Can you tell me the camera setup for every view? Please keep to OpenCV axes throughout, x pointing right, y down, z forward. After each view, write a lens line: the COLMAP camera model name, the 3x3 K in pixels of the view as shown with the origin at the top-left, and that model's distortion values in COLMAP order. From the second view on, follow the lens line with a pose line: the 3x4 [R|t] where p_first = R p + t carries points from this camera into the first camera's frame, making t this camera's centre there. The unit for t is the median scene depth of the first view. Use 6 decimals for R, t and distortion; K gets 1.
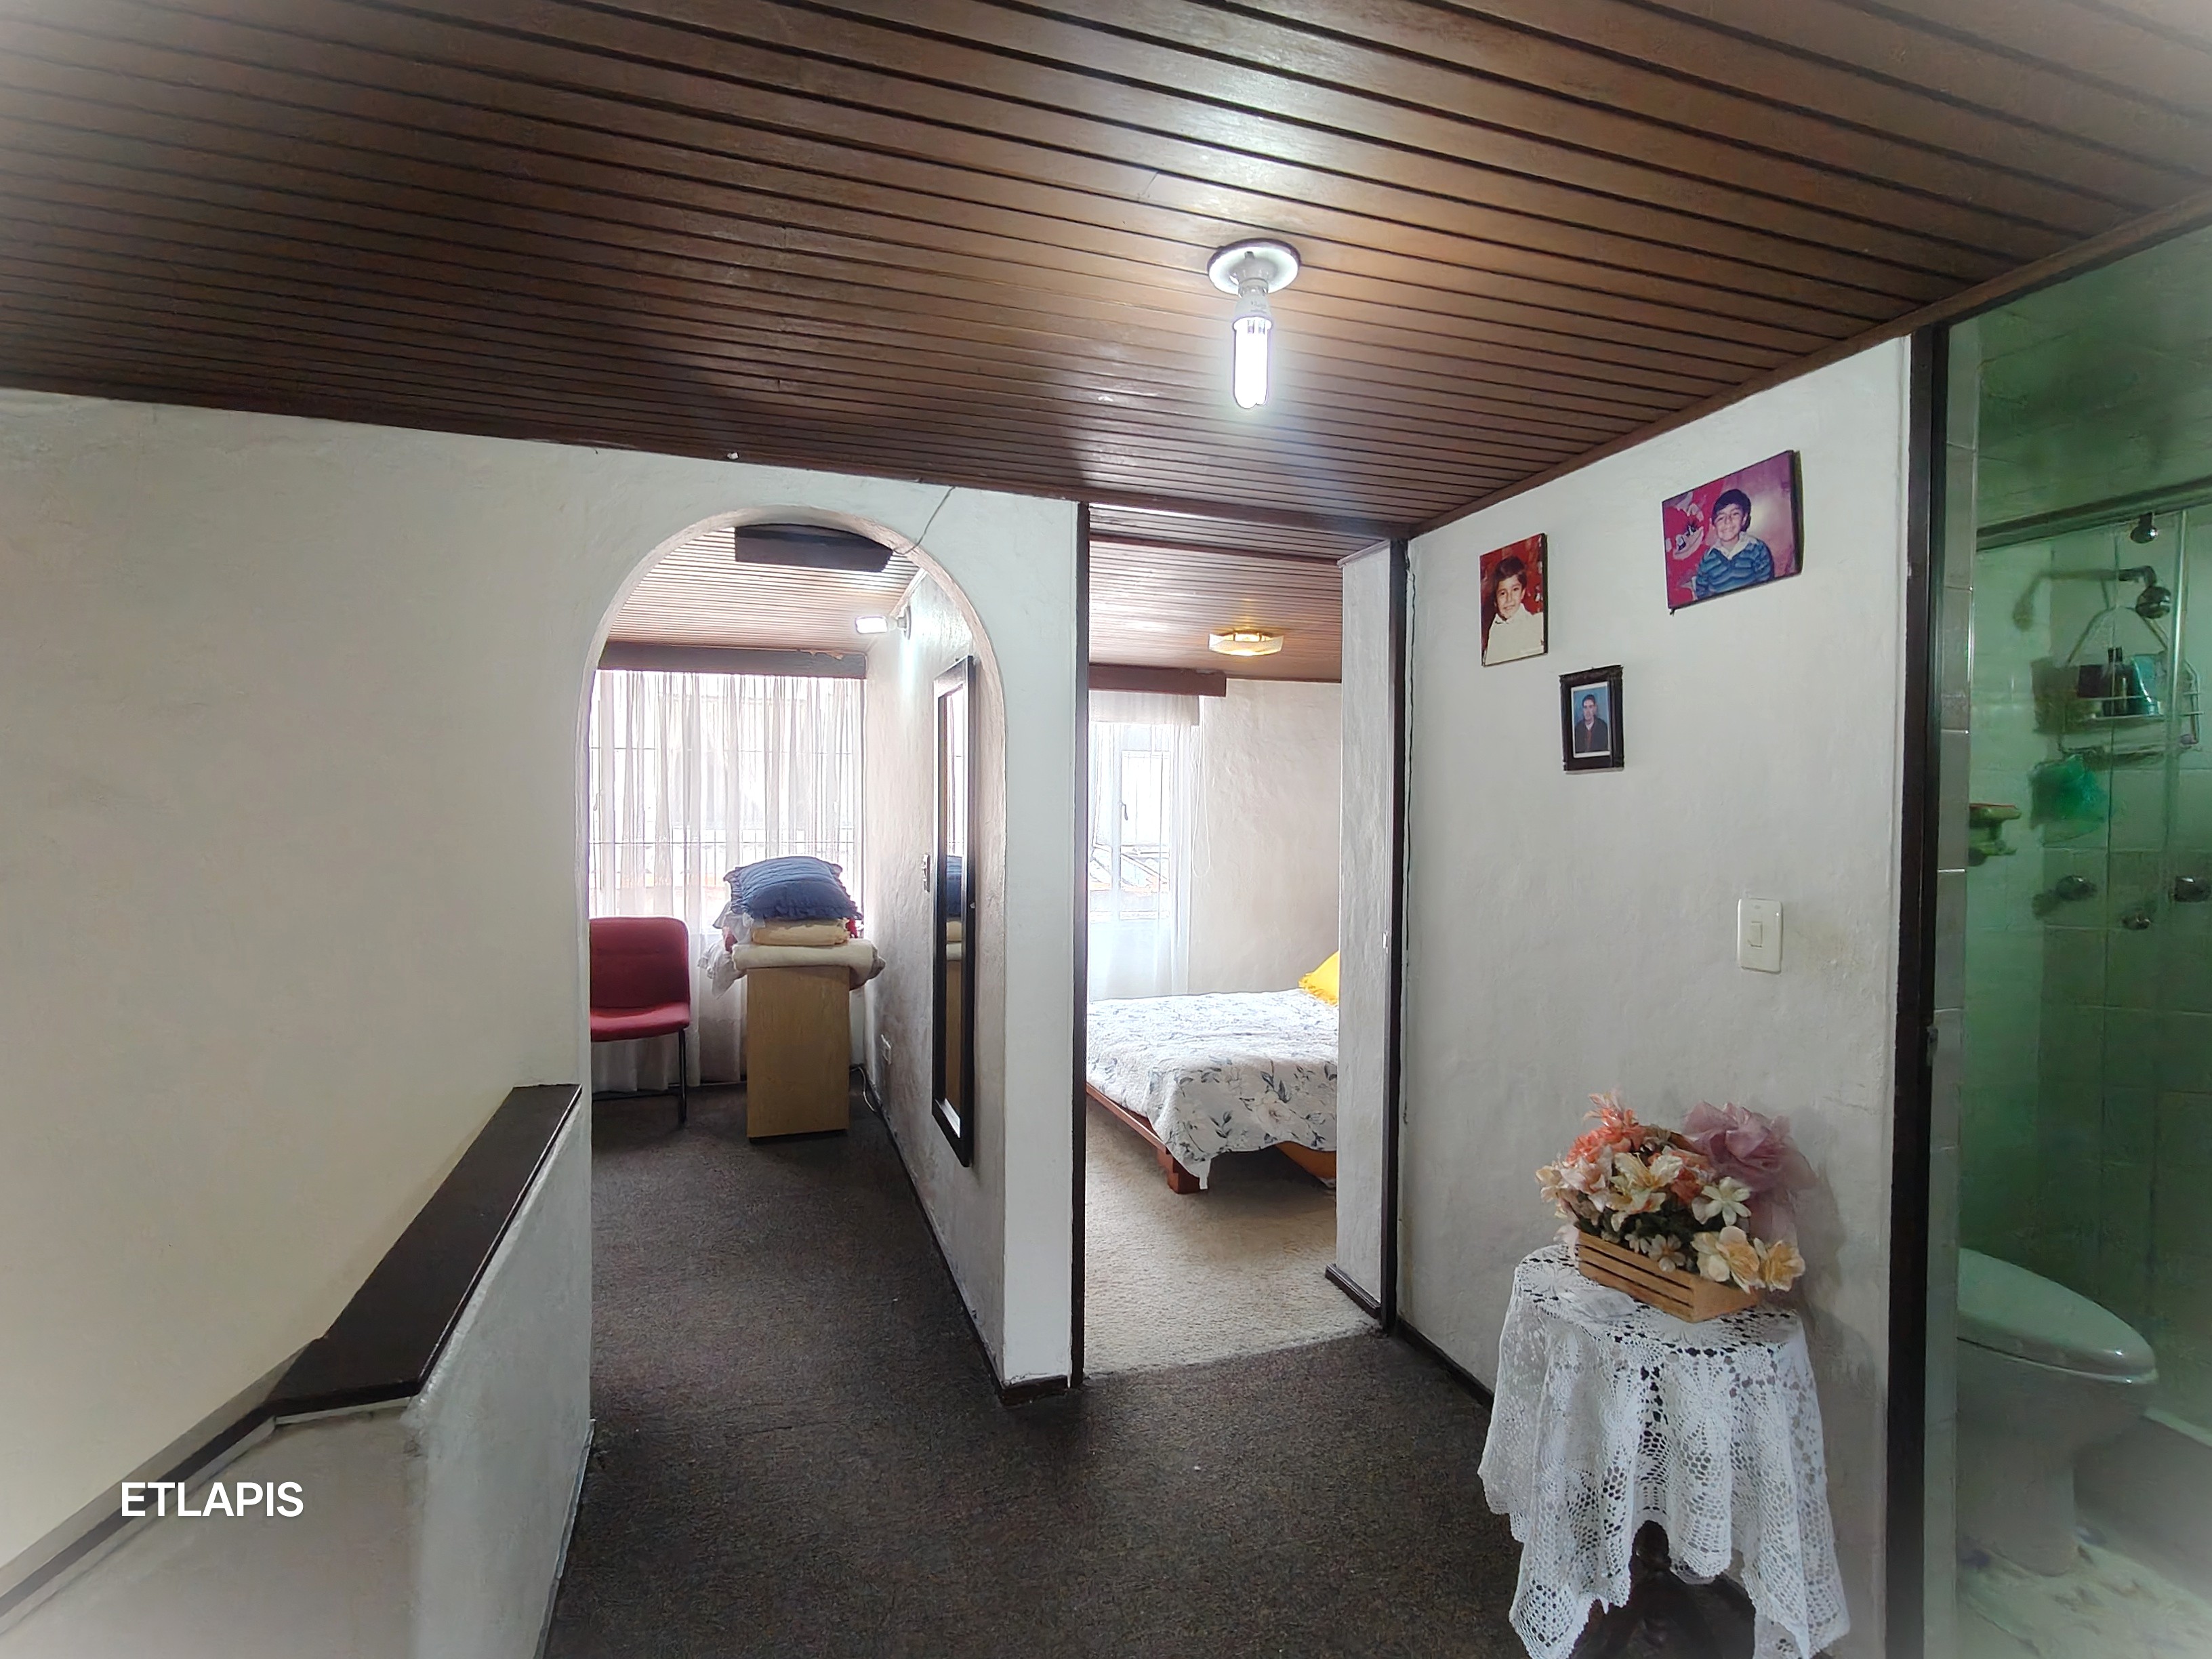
lens RADIAL K [[1032.3, 0, 1107.8], [0, 1032.3, 833.1], [0, 0, 1]] dist [-0.001129, 0.000485]
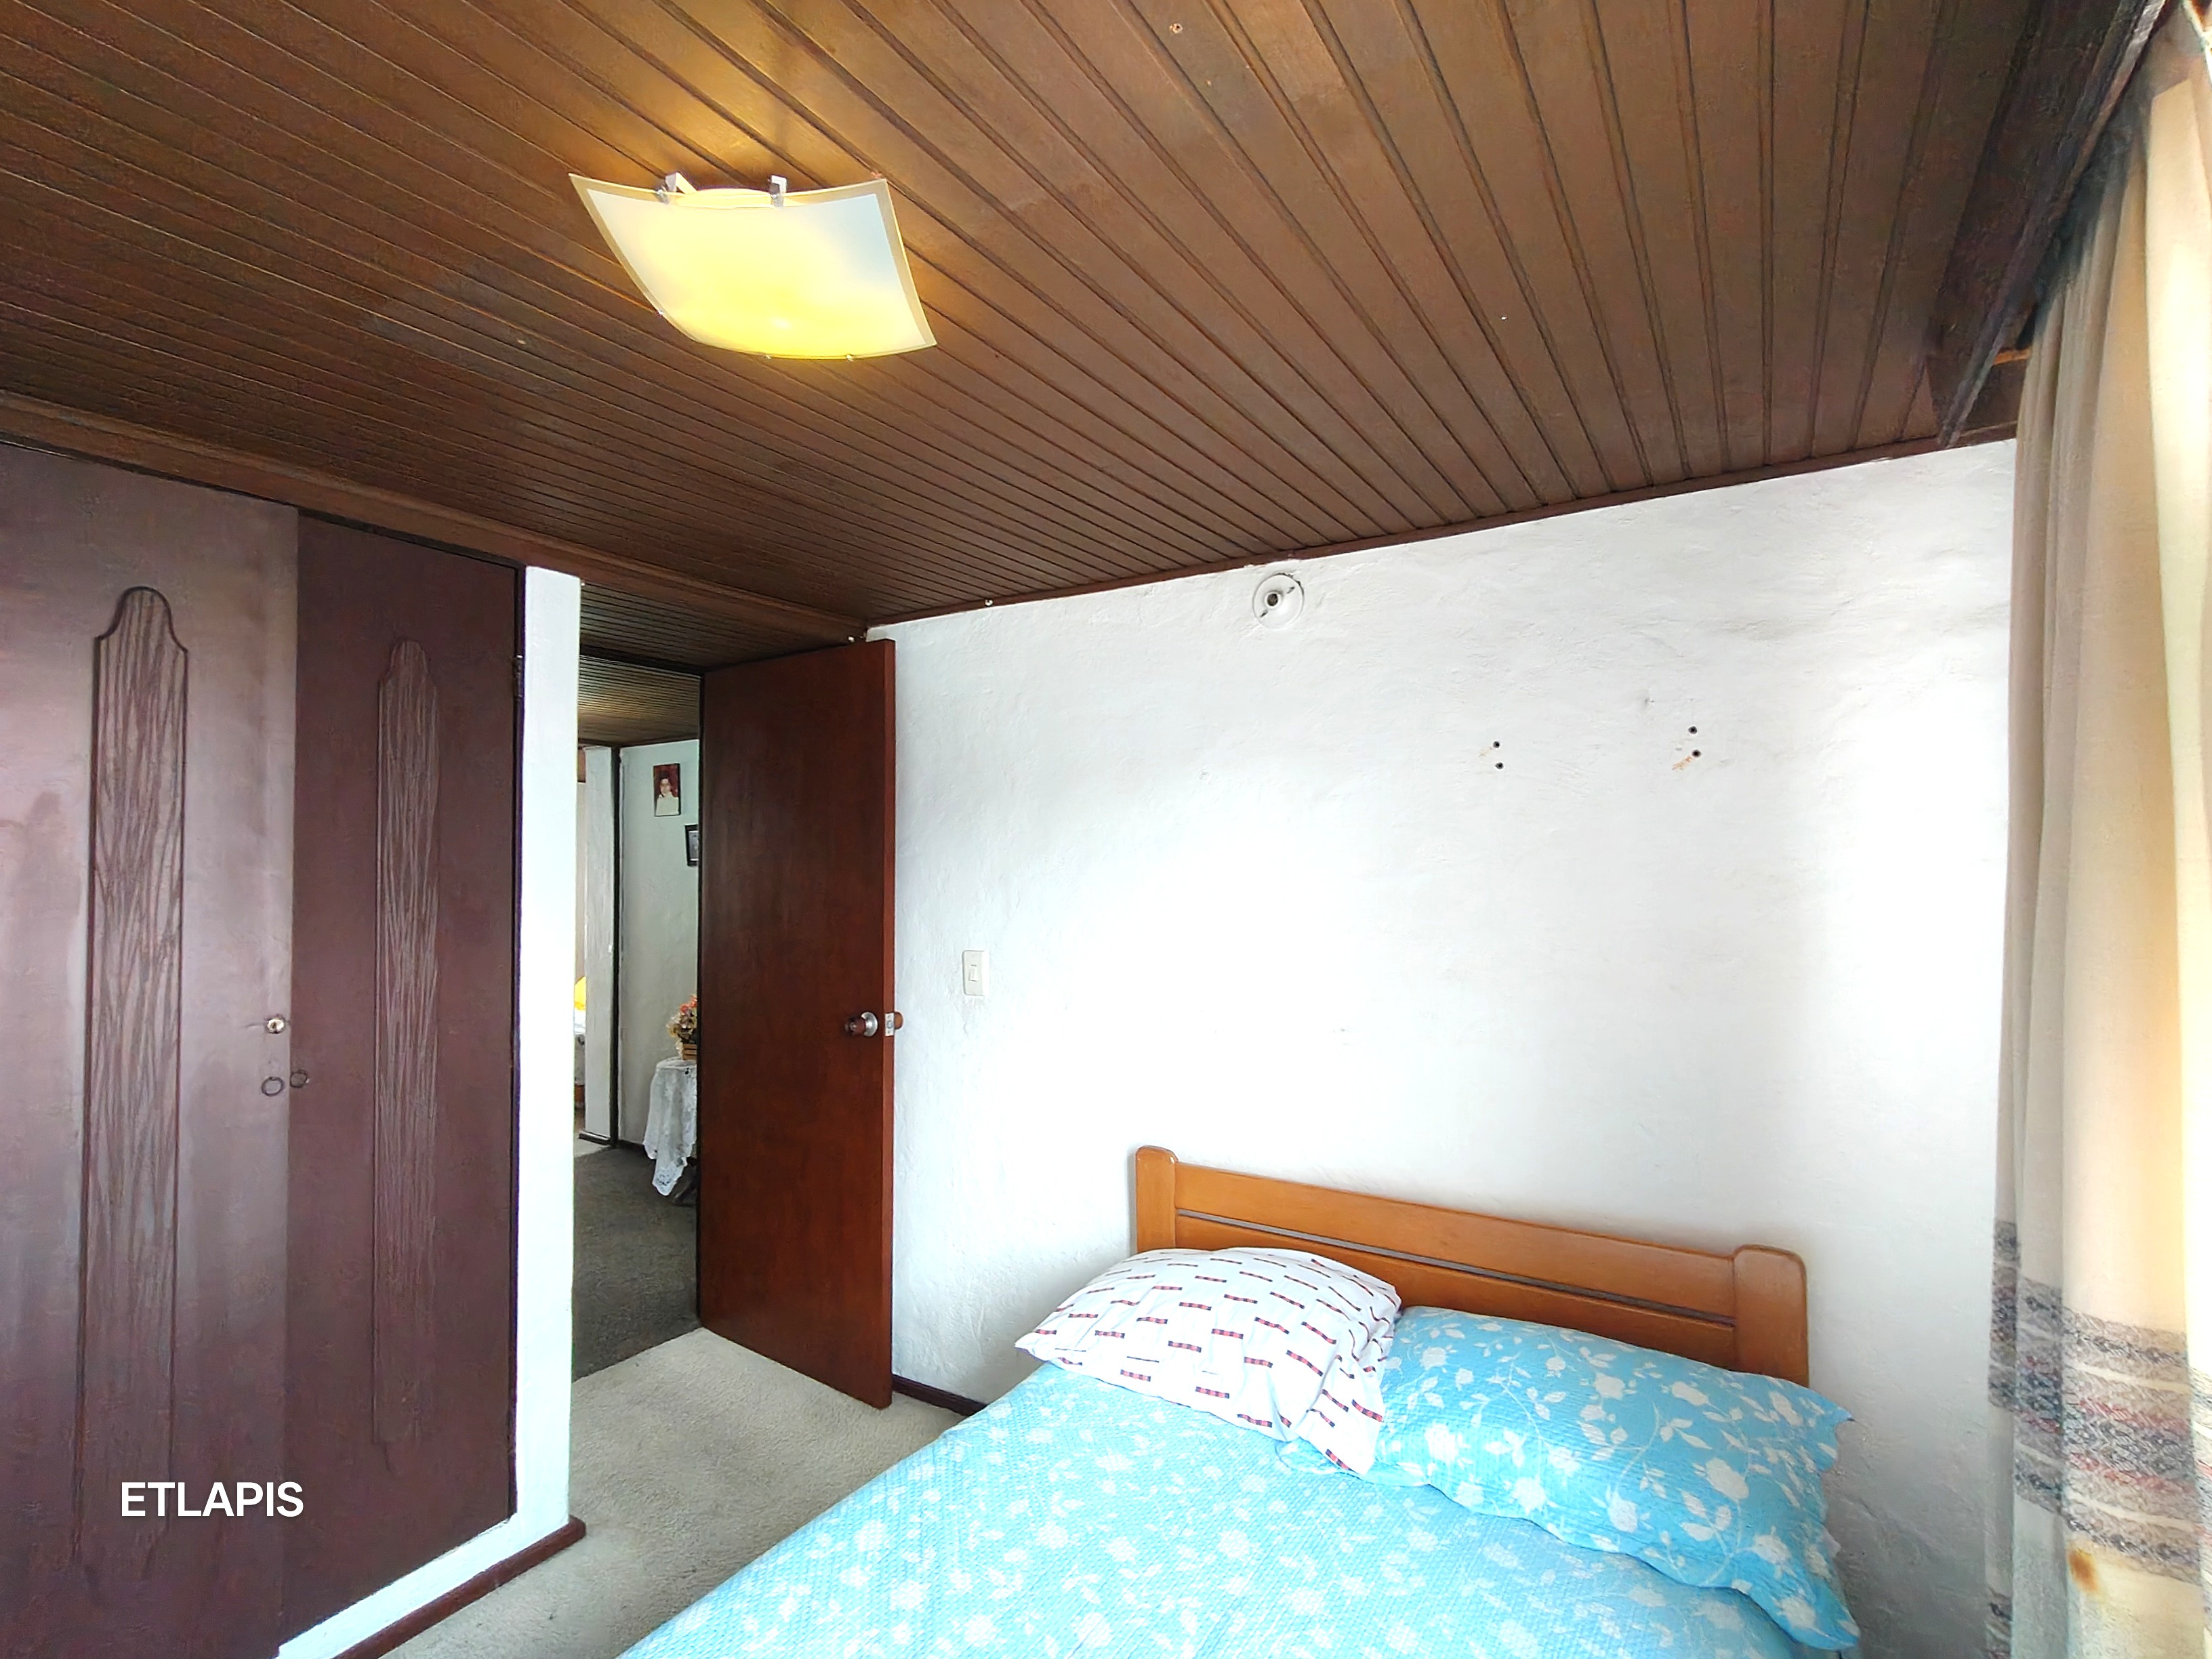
lens RADIAL K [[1032.3, 0, 1107.8], [0, 1032.3, 833.1], [0, 0, 1]] dist [-0.001129, 0.000485]
pose [[0.777341, 0.001566, 0.629077, -0.283173], [0.024113, 0.999188, -0.032283, -0.033668], [-0.628617, 0.040263, 0.776672, -1.381978]]
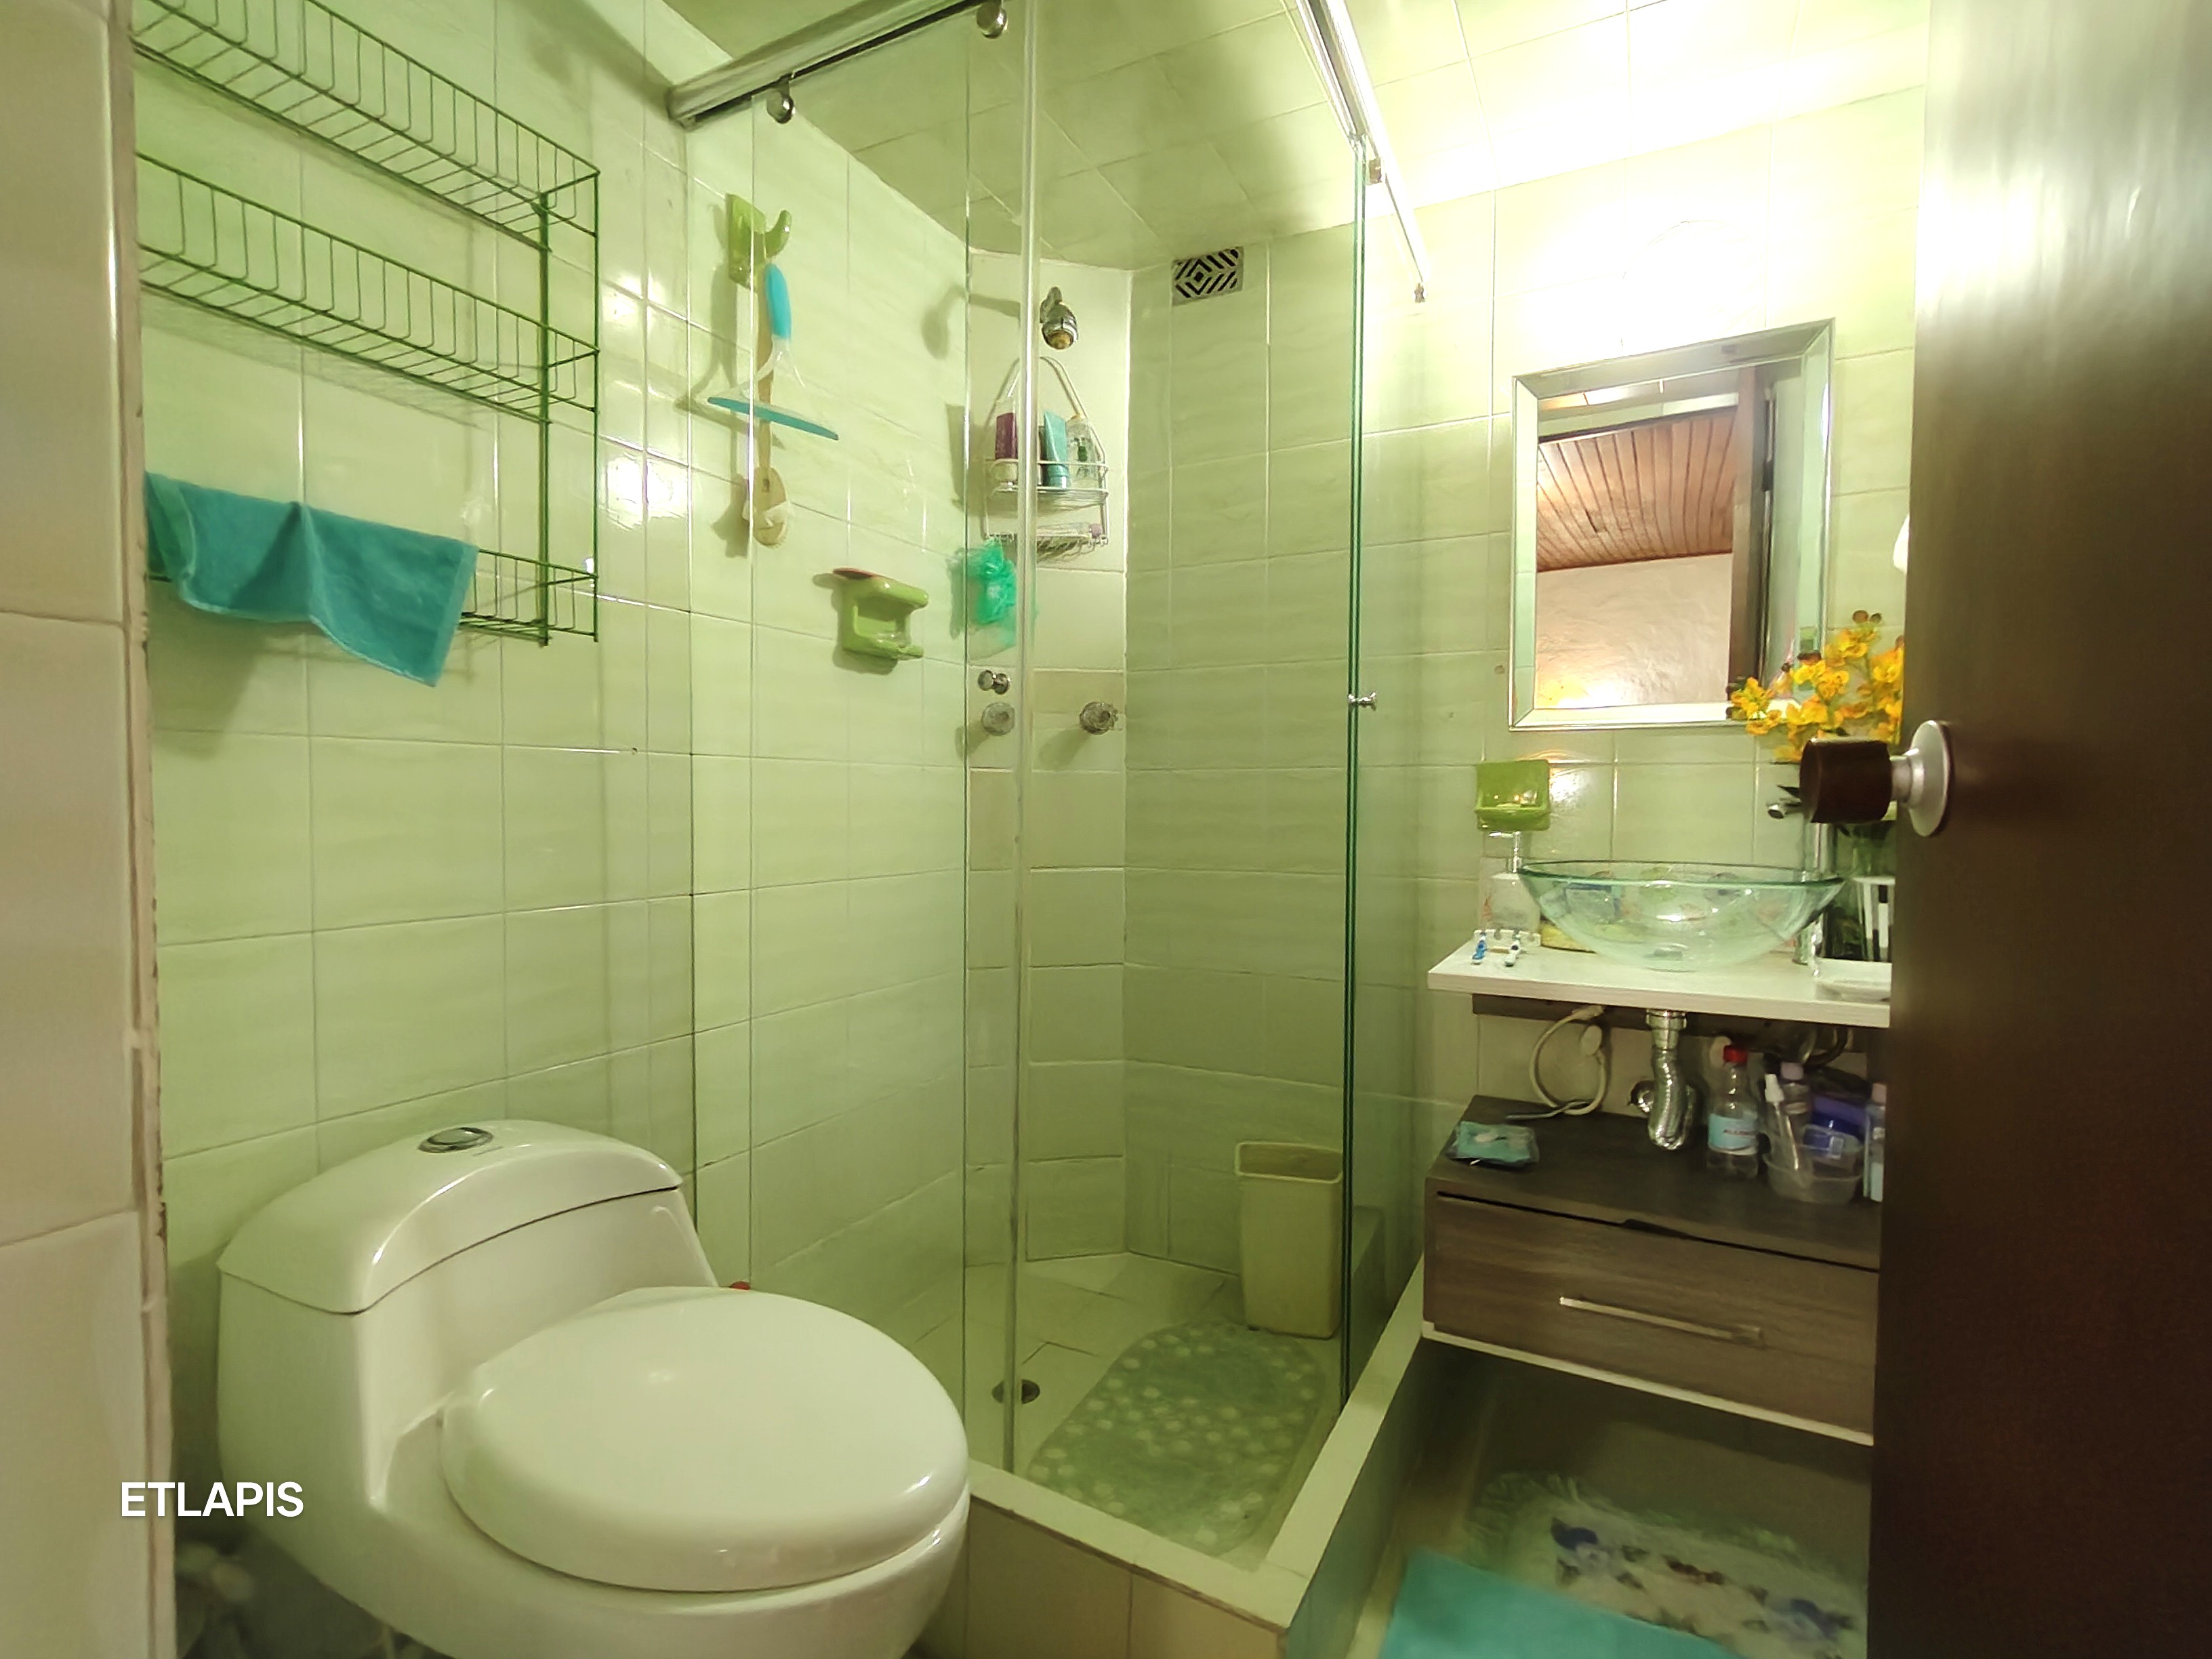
lens RADIAL K [[1017.1, 0, 1106.0], [0, 1017.1, 829.5], [0, 0, 1]] dist [0.001797, 0.000377]
pose [[0.735622, -0.021240, 0.677060, 0.586543], [0.008852, 0.999724, 0.021746, 0.143956], [-0.677335, -0.010003, 0.735607, 0.473342]]
